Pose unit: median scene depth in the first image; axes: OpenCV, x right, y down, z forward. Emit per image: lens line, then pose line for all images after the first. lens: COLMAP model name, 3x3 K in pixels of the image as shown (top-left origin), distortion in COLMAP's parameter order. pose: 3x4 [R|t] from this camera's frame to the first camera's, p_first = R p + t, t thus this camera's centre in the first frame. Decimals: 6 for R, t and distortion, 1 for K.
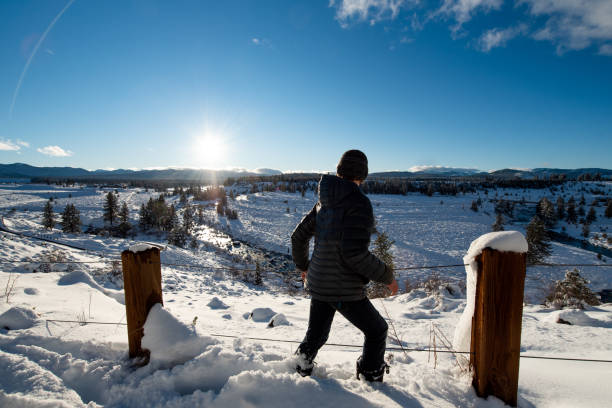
lens RADIAL K [[391.3, 0, 305.7], [0, 391.3, 188.4], [0, 0, 1]] dist [-0.007627, -0.012205]
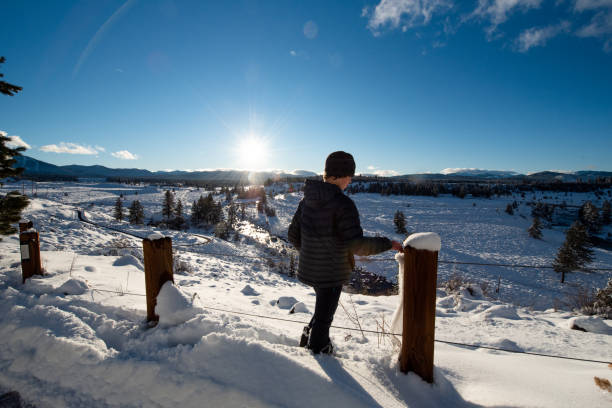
lens RADIAL K [[391.3, 0, 305.7], [0, 391.3, 188.4], [0, 0, 1]] dist [-0.007627, -0.012205]
pose [[0.983753, 0.011645, -0.179151, 0.108415], [-0.010563, 0.999920, 0.006993, -0.008671], [0.179219, -0.004987, 0.983797, -0.067462]]
